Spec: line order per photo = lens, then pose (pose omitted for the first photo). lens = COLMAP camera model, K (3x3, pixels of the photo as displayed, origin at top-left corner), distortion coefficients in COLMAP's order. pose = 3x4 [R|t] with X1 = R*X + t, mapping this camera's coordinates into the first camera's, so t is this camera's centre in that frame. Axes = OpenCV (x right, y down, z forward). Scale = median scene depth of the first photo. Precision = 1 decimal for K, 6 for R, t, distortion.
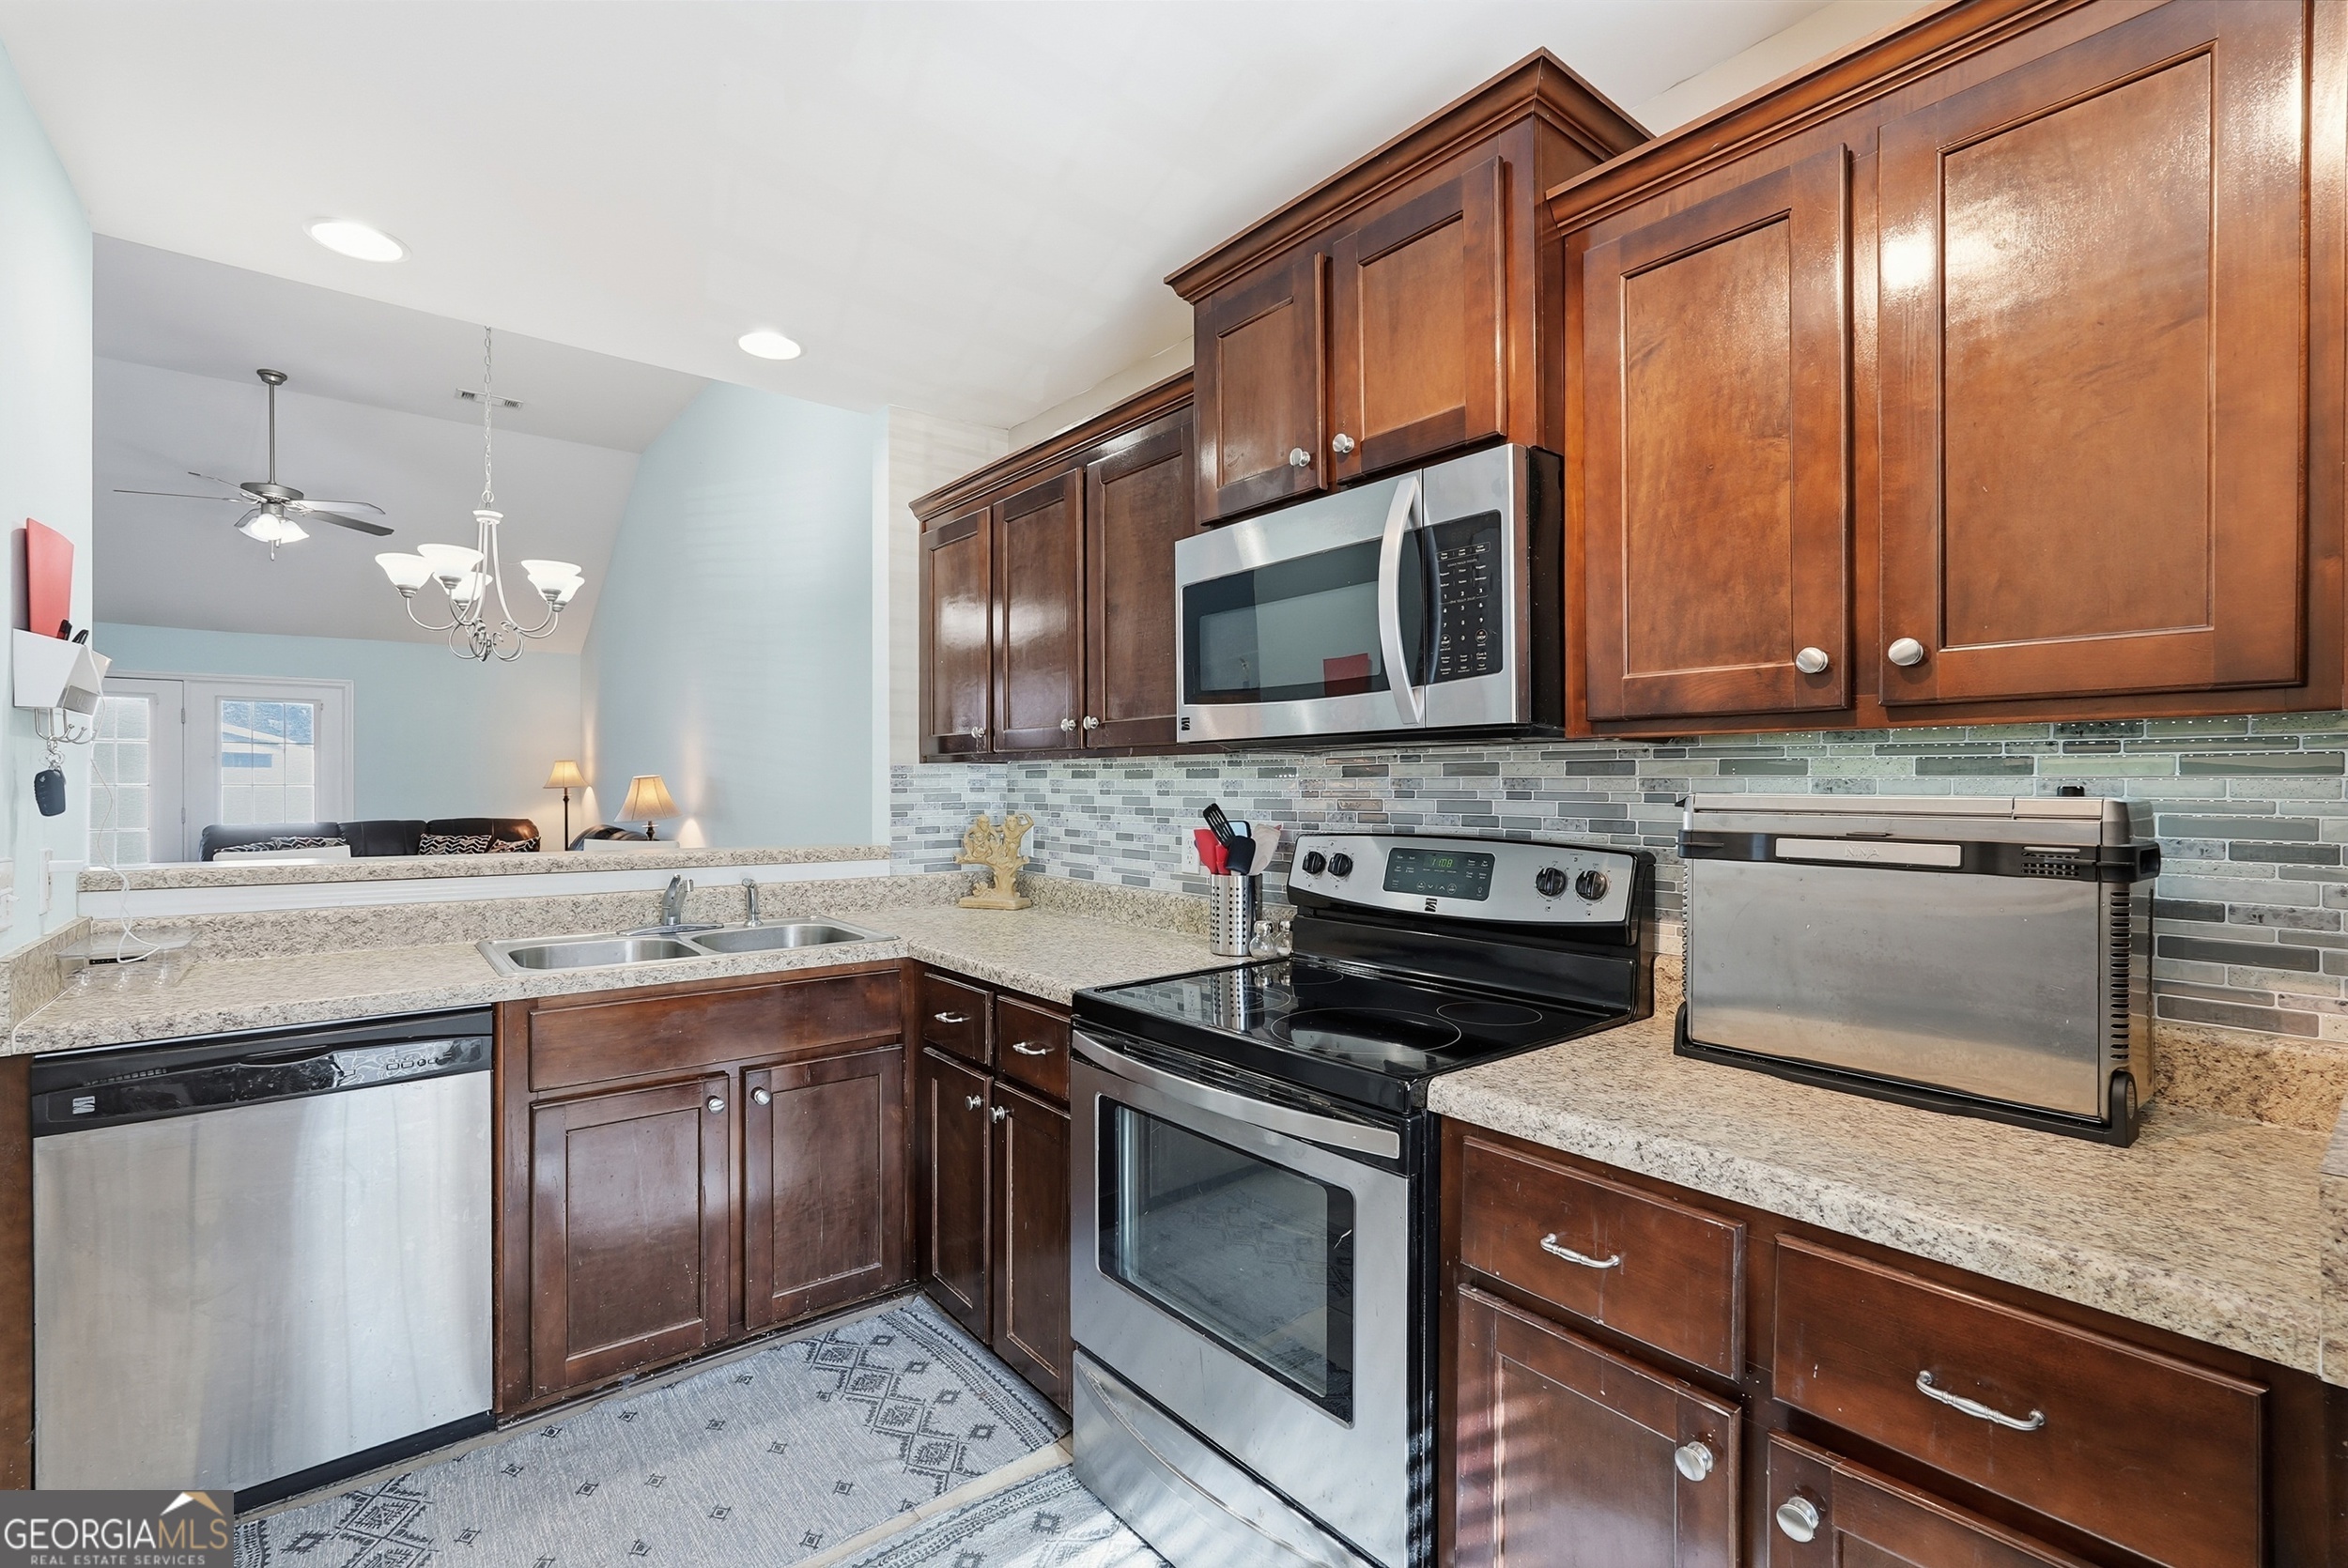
lens RADIAL K [[1049.8, 0, 1166.5], [0, 1049.8, 793.3], [0, 0, 1]] dist [-0.001186, 0.006163]
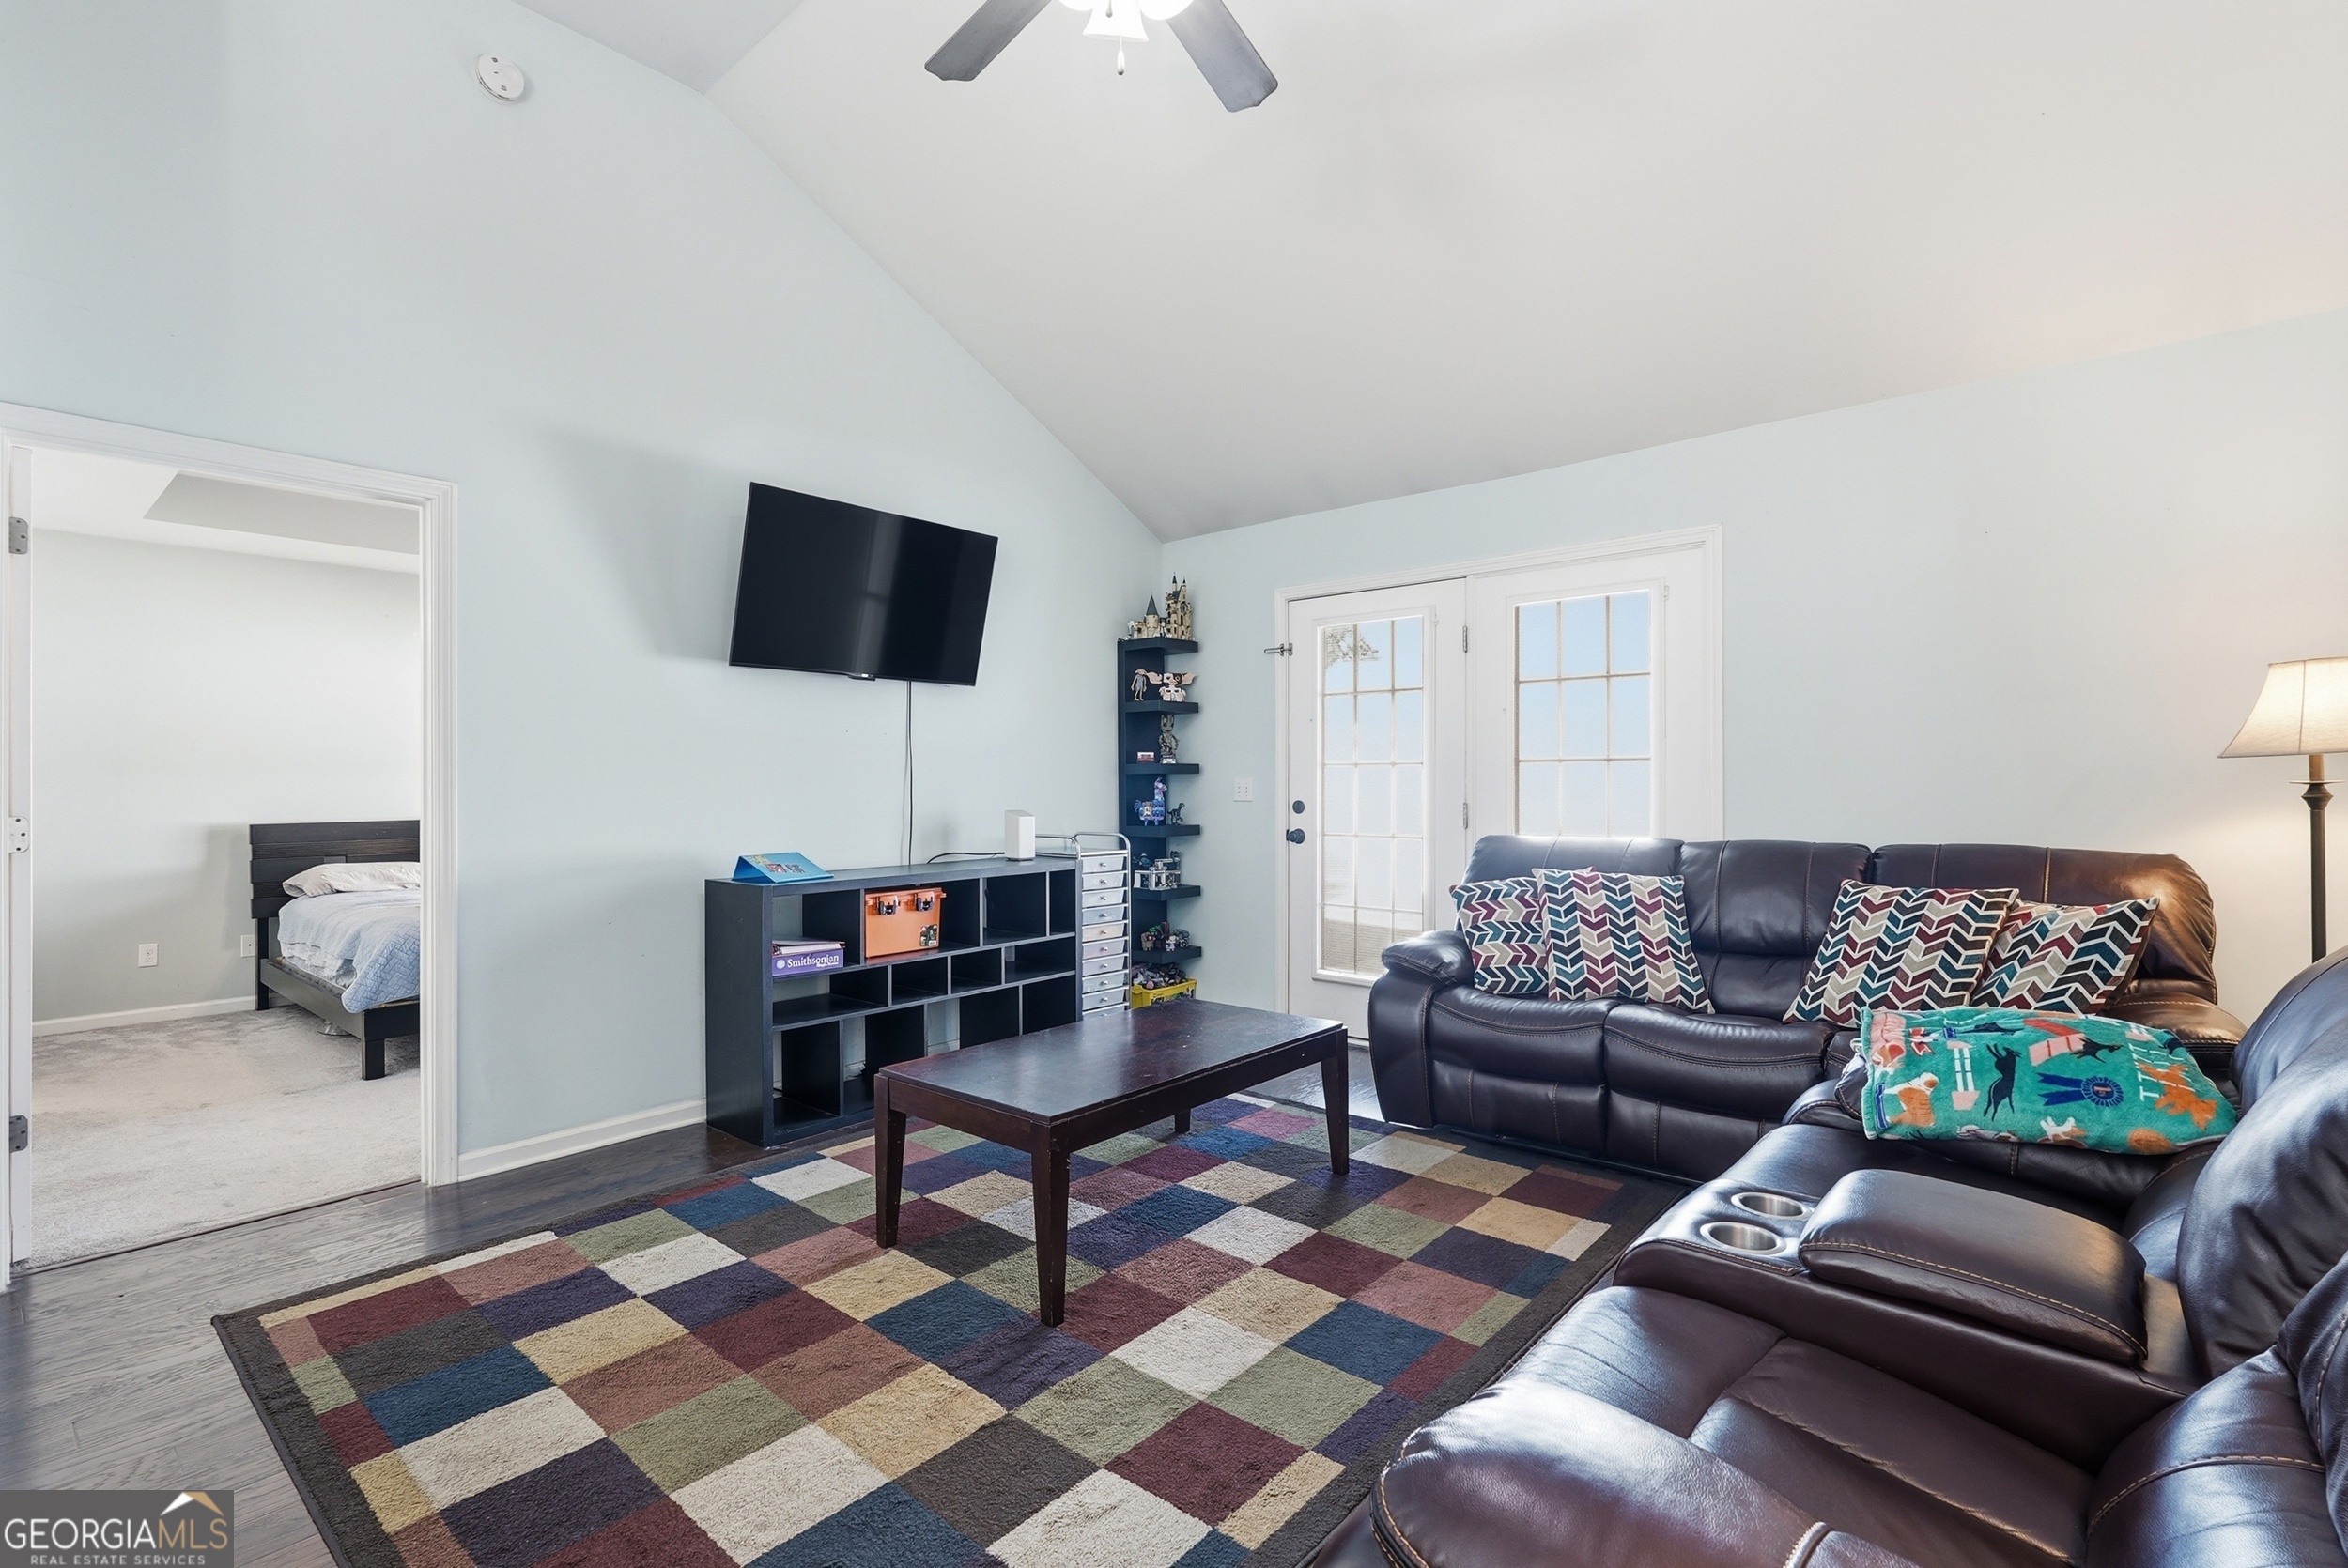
lens RADIAL K [[1089.0, 0, 1175.8], [0, 1089.0, 781.8], [0, 0, 1]] dist [-0.002040, 0.000396]
pose [[0.184814, 0.001483, -0.982772, -1.221844], [-0.000838, 0.999999, 0.001351, 0.005769], [0.982773, 0.000573, 0.184815, 2.312811]]
